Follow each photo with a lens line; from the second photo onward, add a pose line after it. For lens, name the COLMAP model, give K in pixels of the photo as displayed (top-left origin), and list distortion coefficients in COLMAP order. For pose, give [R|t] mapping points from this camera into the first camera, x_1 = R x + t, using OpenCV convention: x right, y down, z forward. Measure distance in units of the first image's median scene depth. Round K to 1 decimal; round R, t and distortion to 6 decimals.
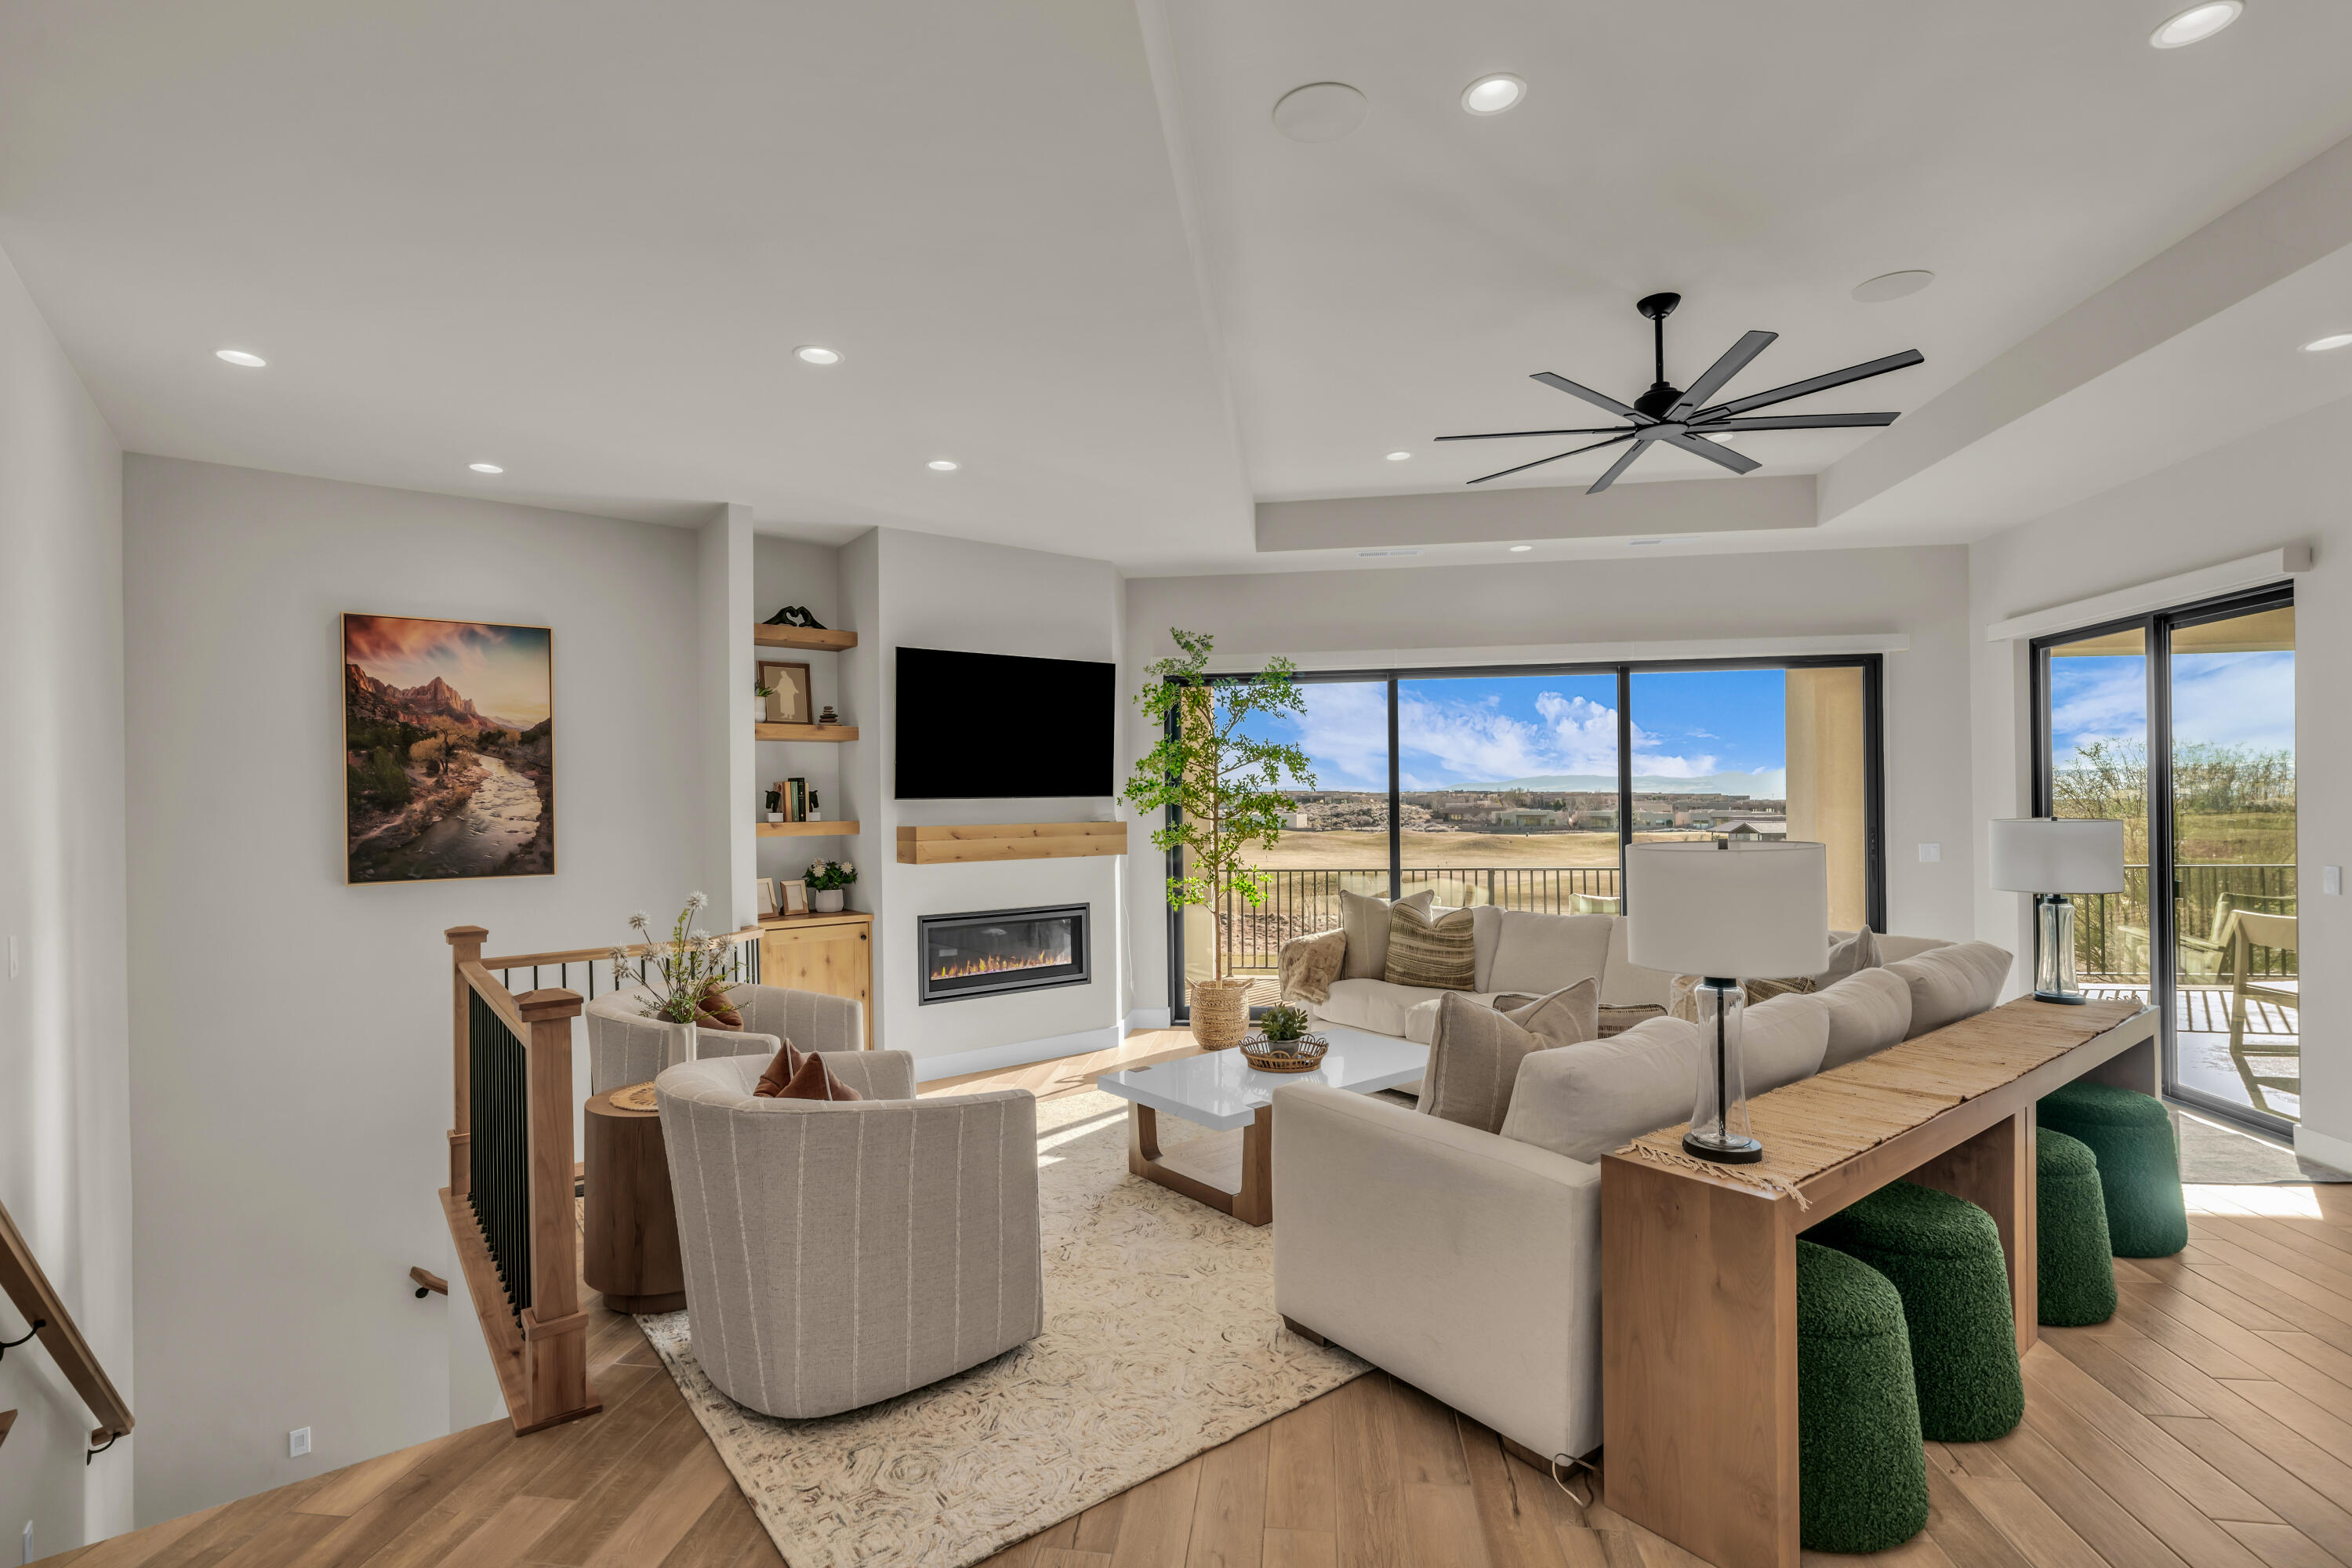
lens RADIAL K [[1088.8, 0, 1169.2], [0, 1088.8, 804.4], [0, 0, 1]] dist [0.001897, -0.001361]
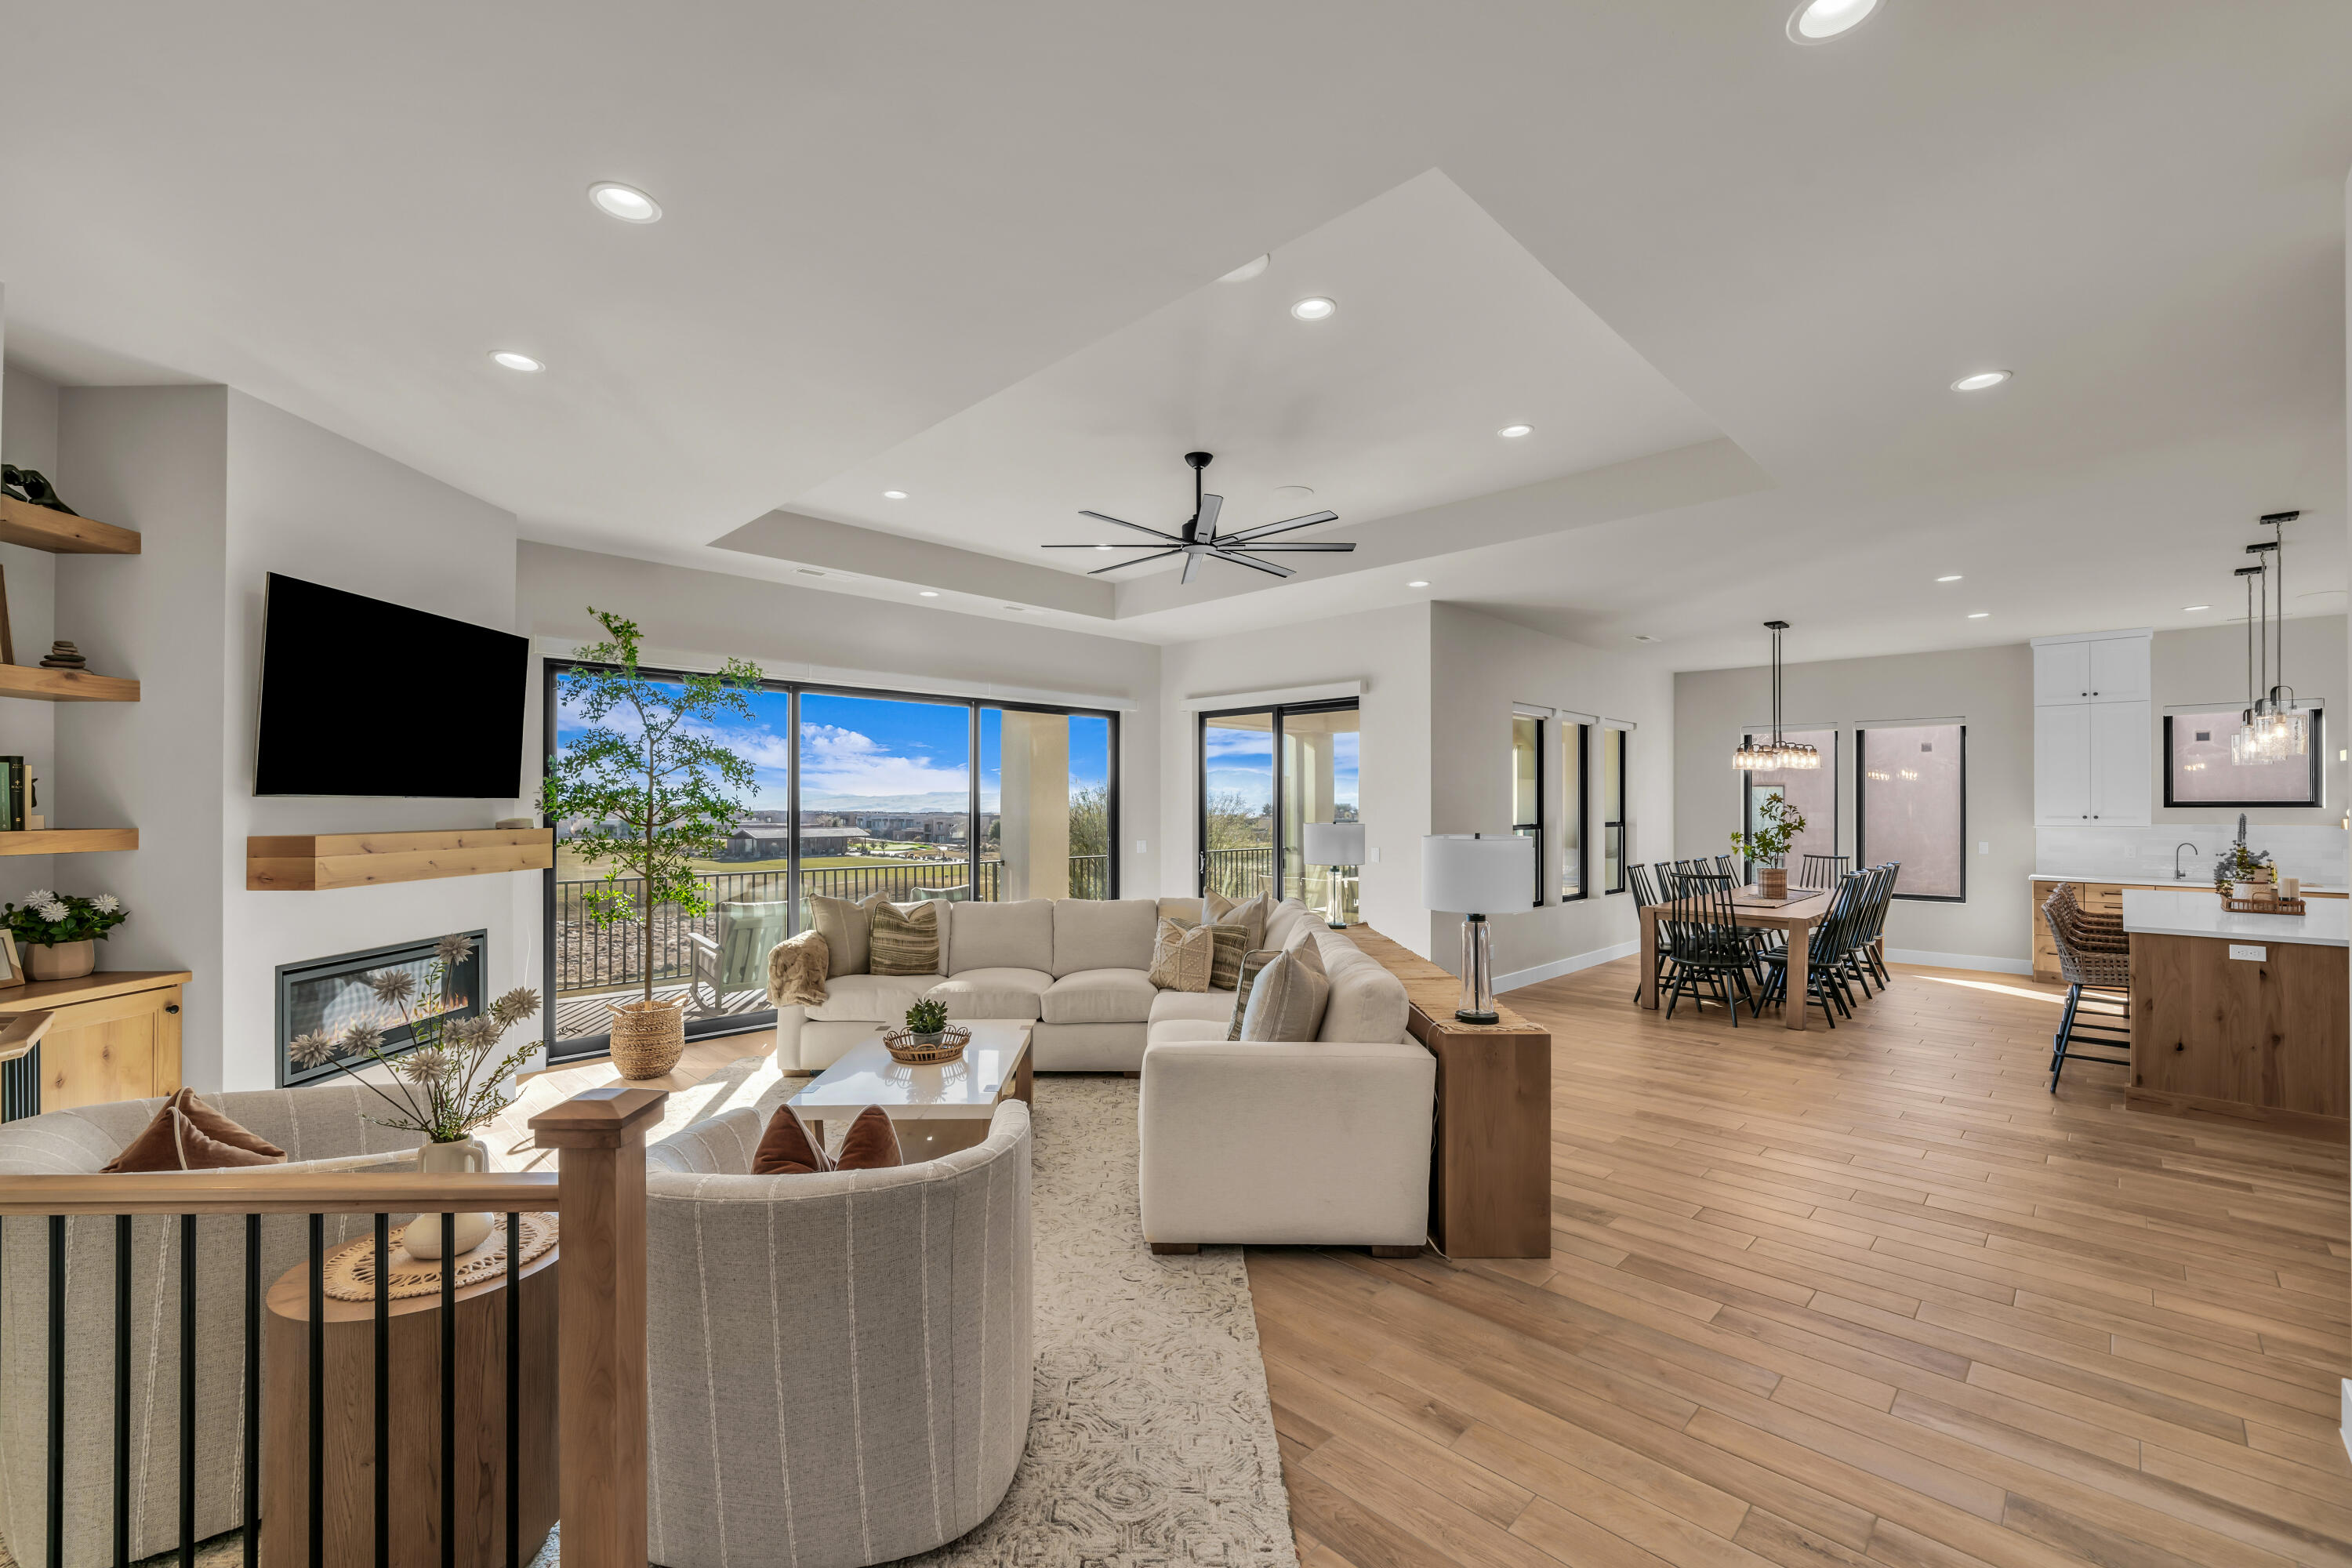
lens RADIAL K [[958.3, 0, 1169.0], [0, 958.3, 800.4], [0, 0, 1]] dist [0.000810, -0.000084]
pose [[0.604956, 0.018466, 0.796045, -0.377935], [-0.006998, 0.999816, -0.017874, 0.004657], [-0.796228, 0.005242, 0.604973, 0.188809]]
